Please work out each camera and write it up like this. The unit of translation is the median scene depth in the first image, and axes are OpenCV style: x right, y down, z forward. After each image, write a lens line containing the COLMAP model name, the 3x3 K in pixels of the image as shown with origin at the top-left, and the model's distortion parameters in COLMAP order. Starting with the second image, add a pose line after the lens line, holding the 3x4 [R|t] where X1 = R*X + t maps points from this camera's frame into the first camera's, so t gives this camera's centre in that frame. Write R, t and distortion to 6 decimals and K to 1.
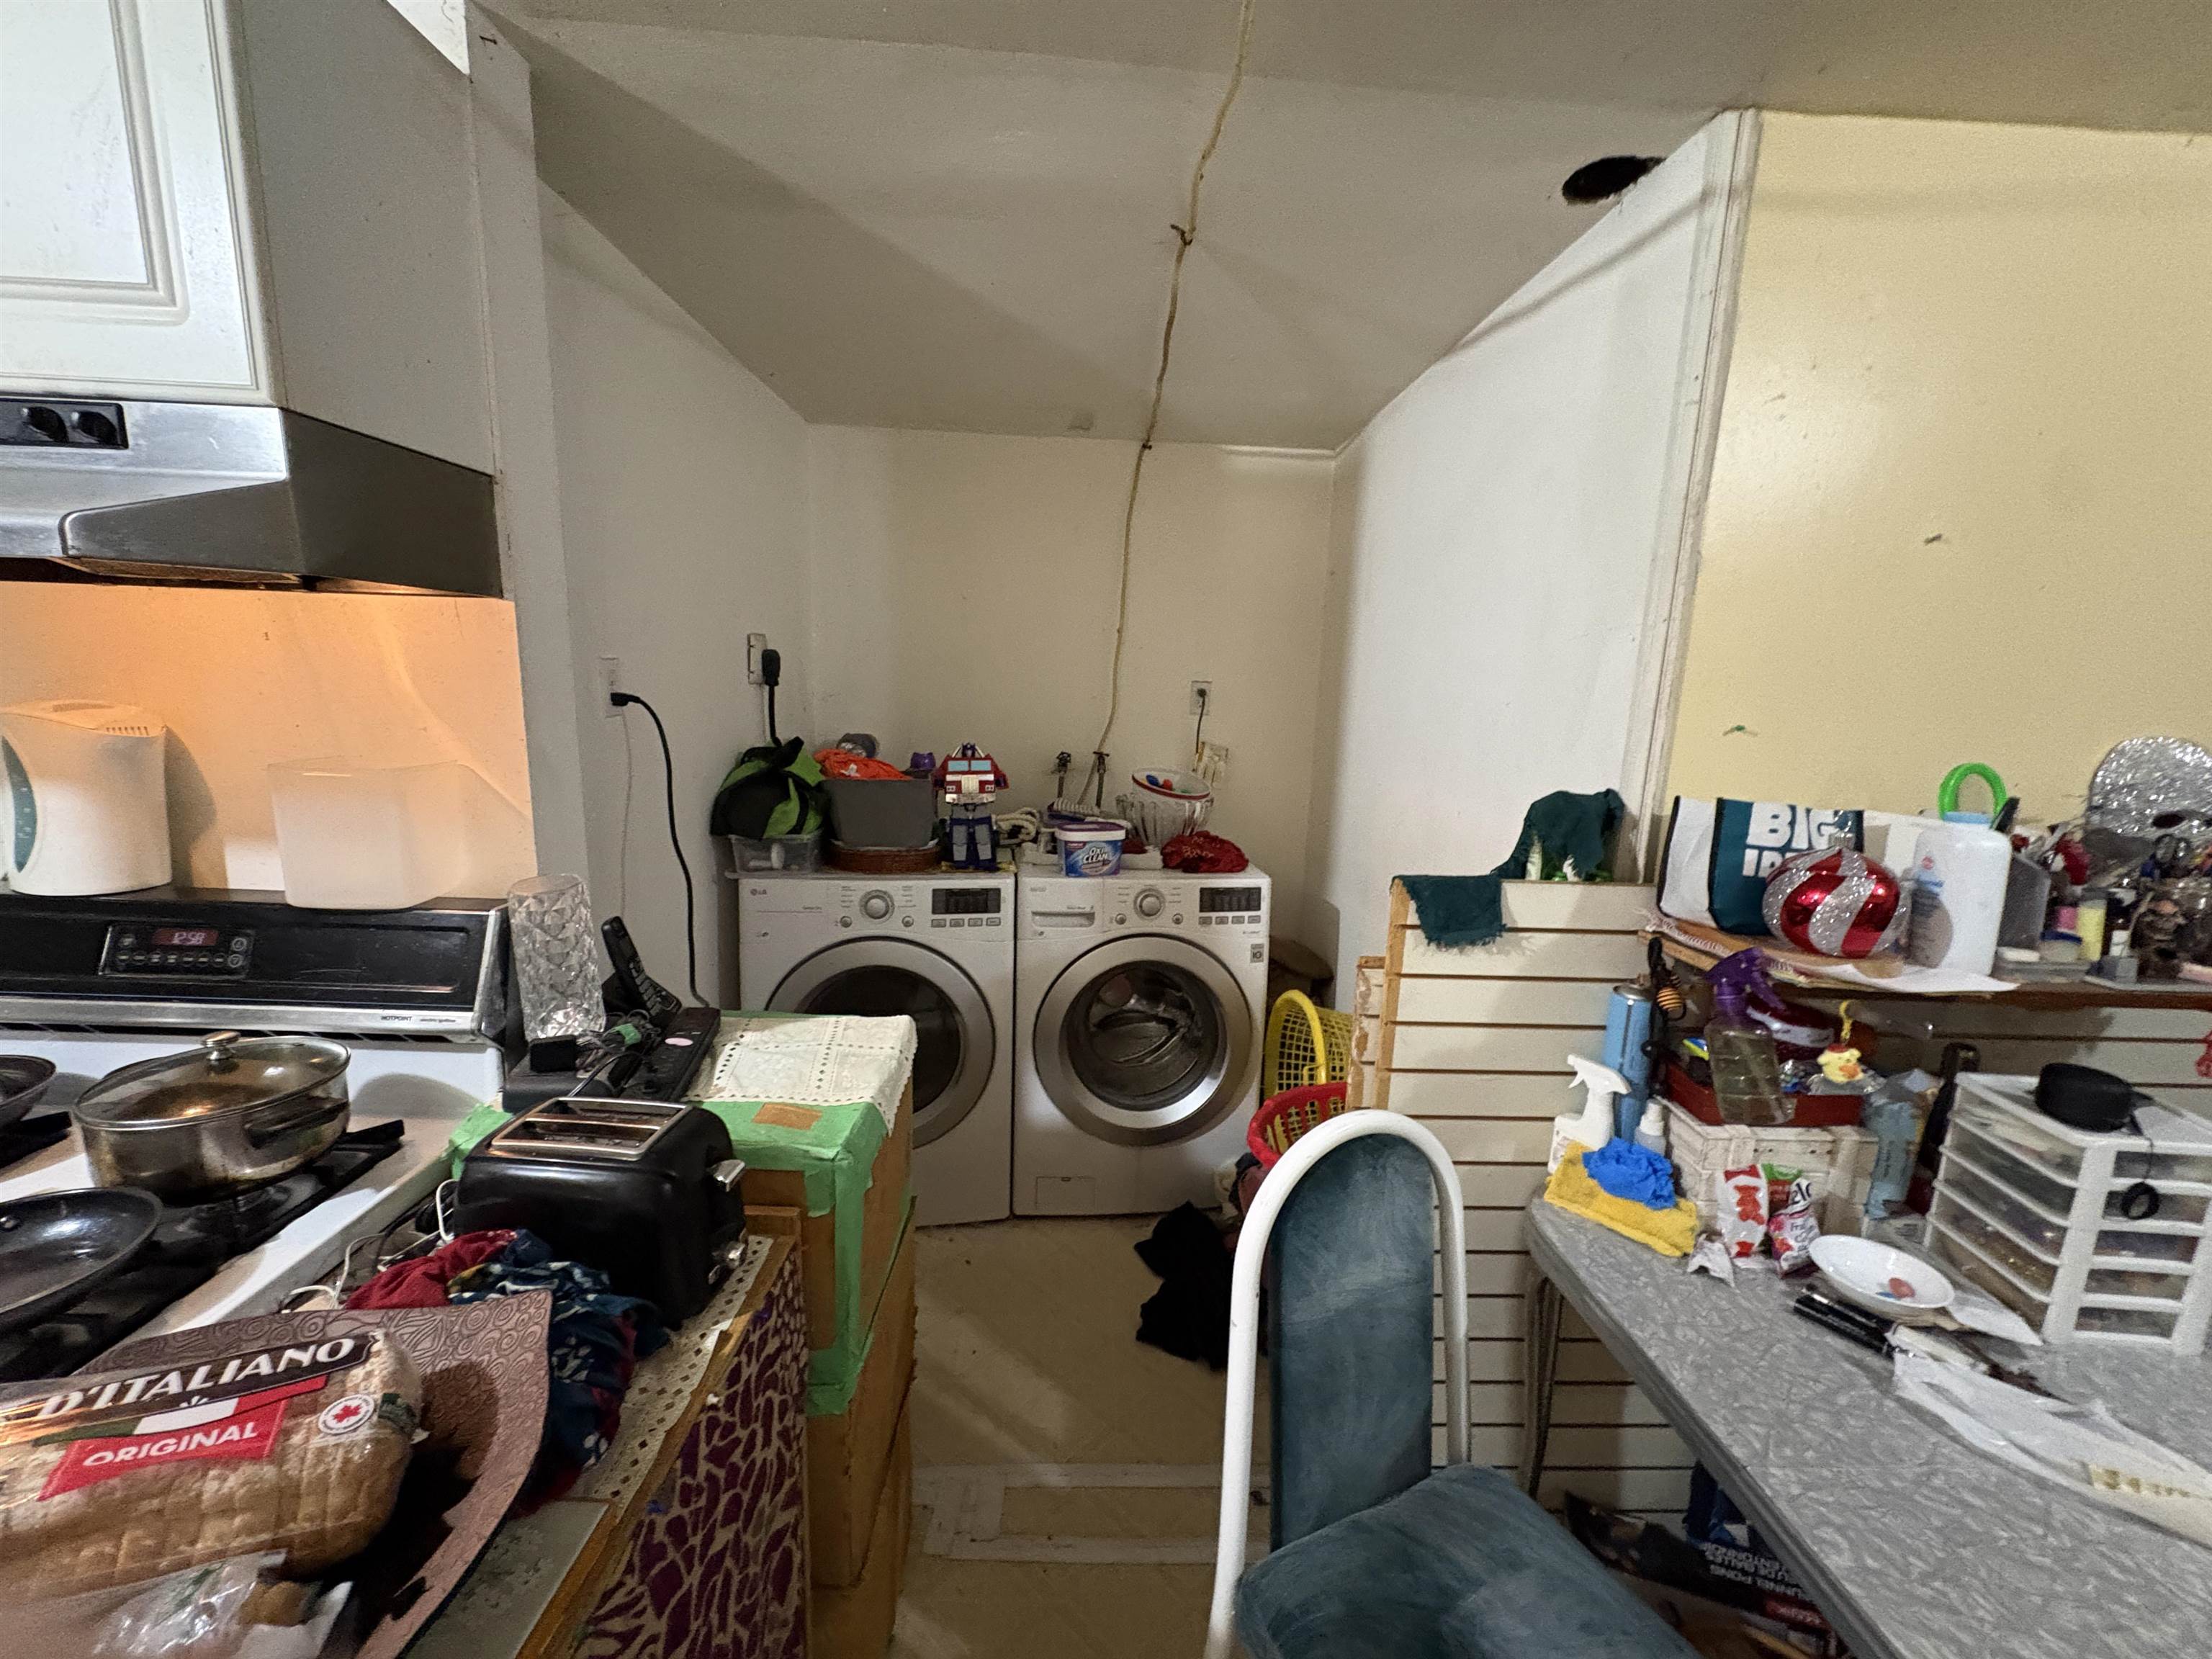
lens RADIAL K [[880.2, 0, 1114.8], [0, 880.2, 827.8], [0, 0, 1]] dist [0.000363, 0.000089]
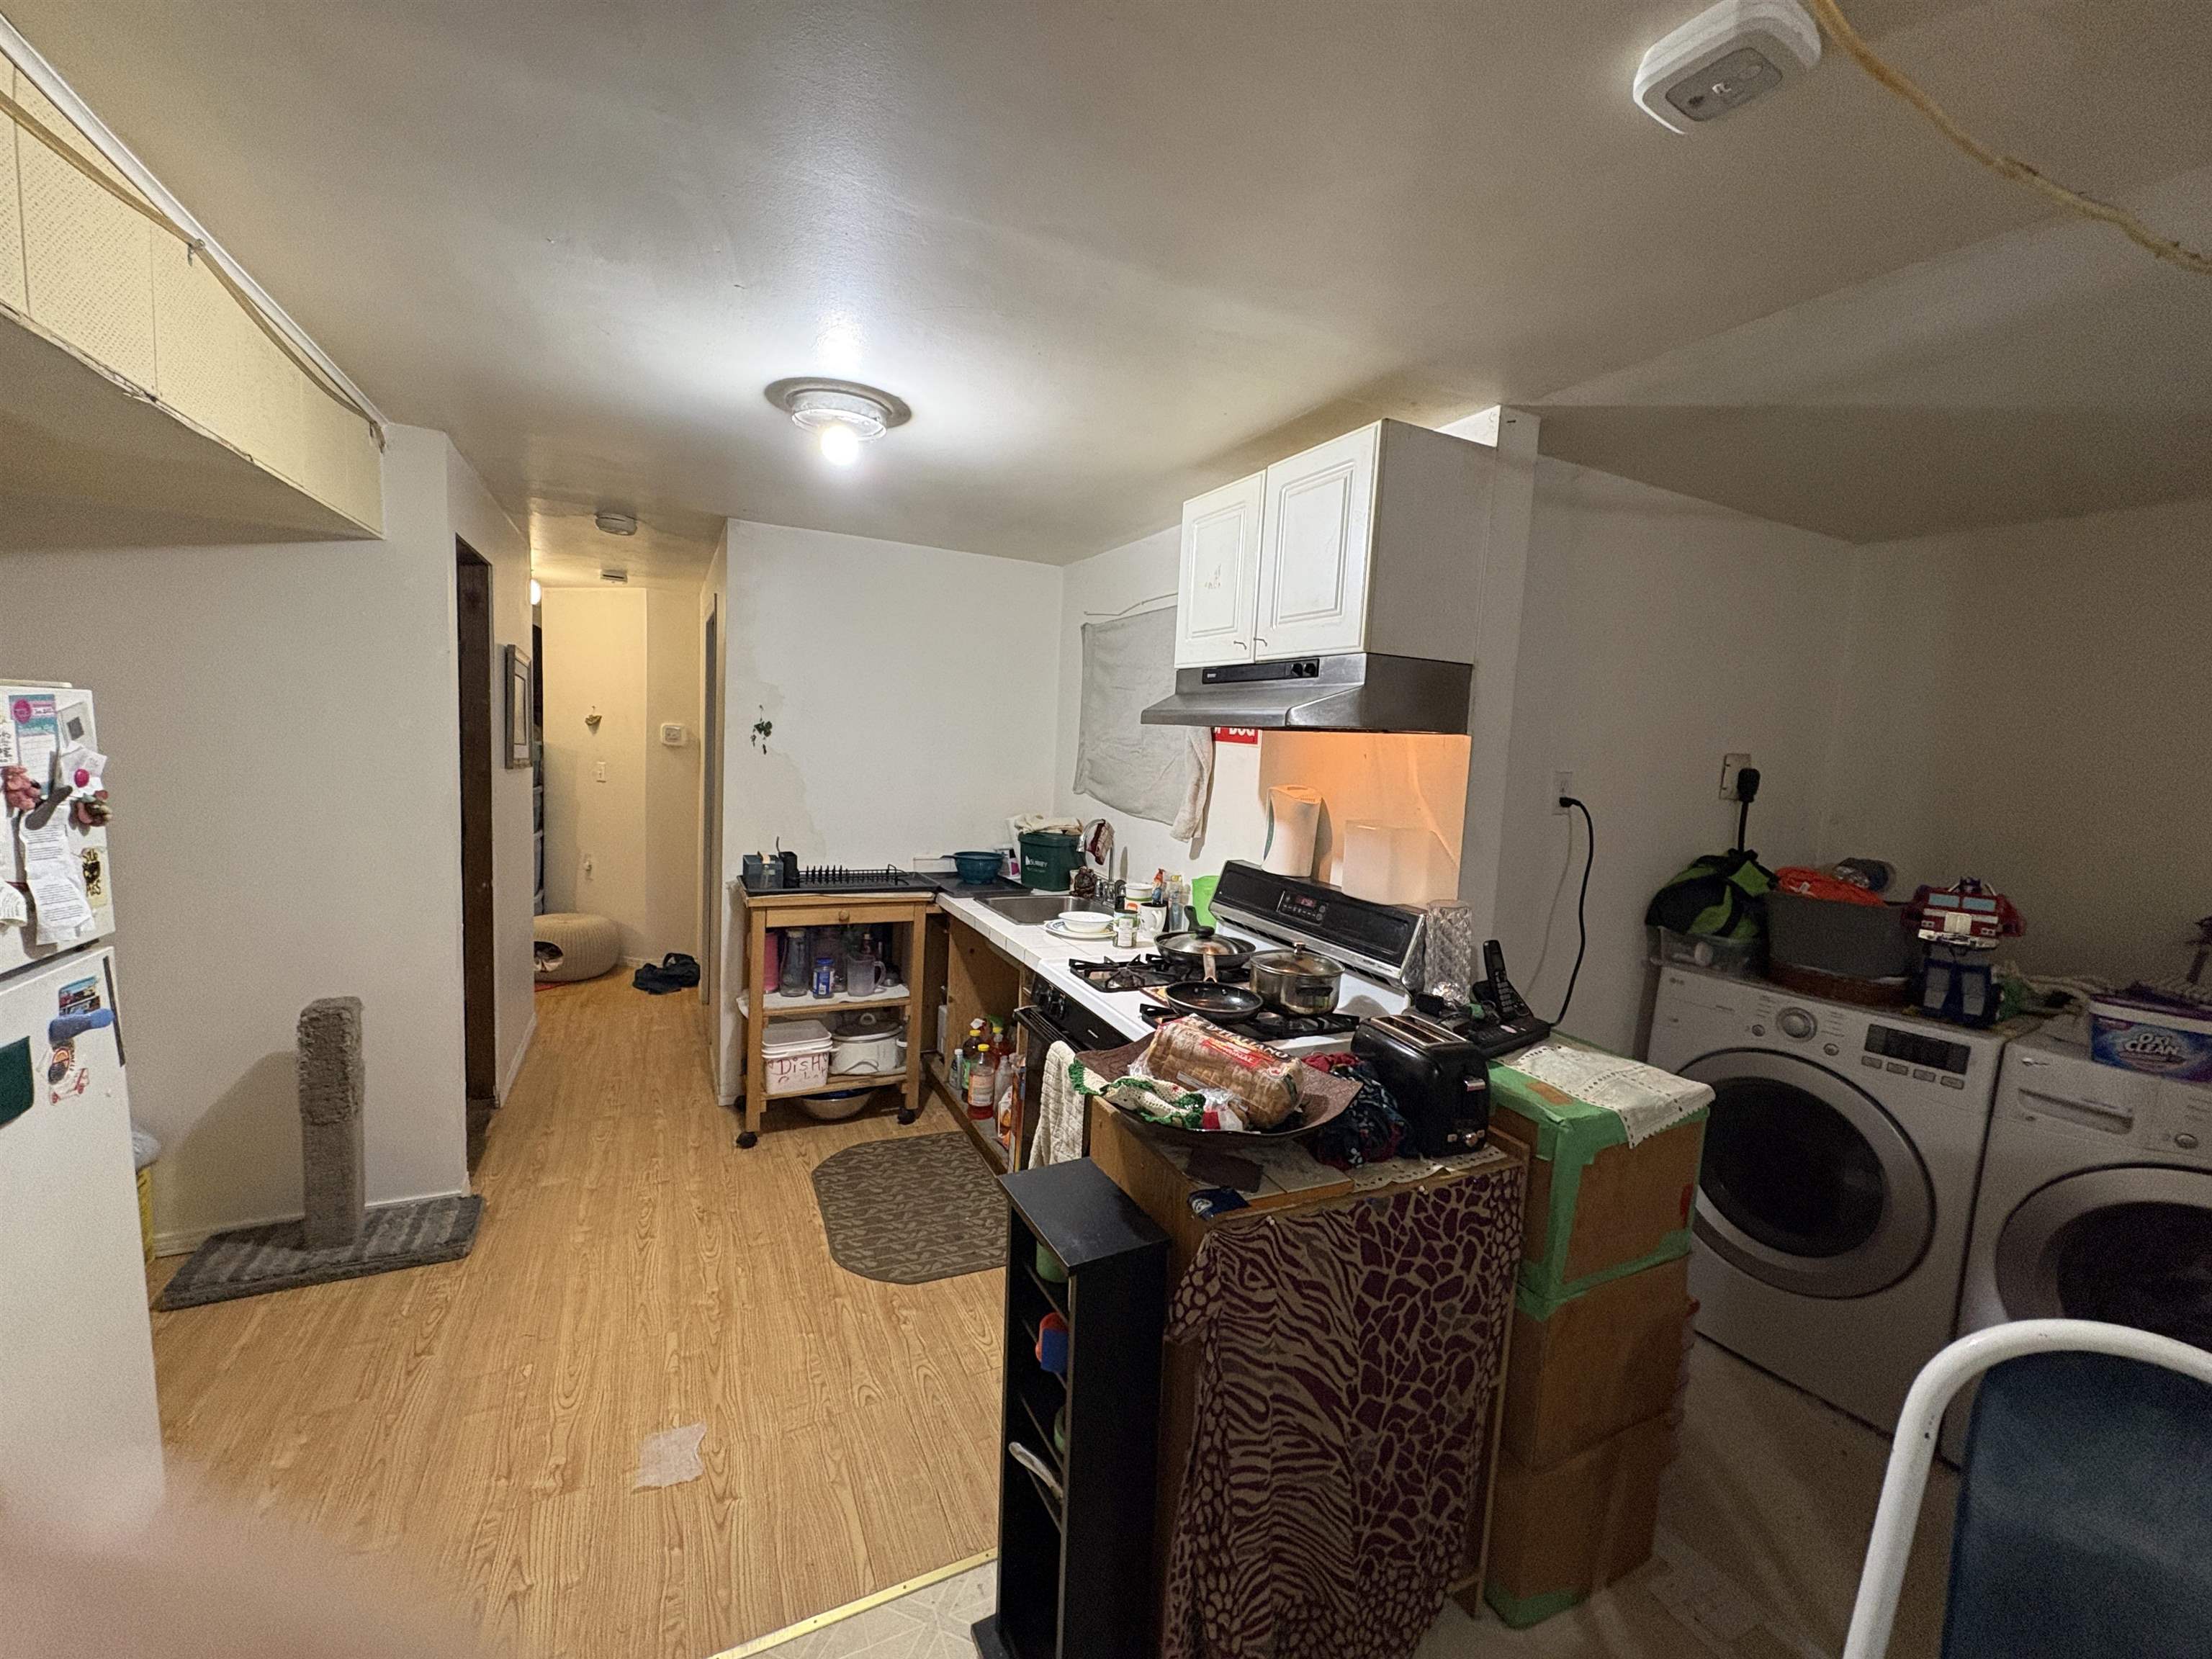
lens RADIAL K [[880.2, 0, 1114.8], [0, 880.2, 827.8], [0, 0, 1]] dist [0.000363, 0.000089]
pose [[0.426399, 0.077654, -0.901196, 0.504452], [-0.193811, 0.981013, -0.007169, 0.050654], [0.883528, 0.177718, 0.433353, -0.264333]]
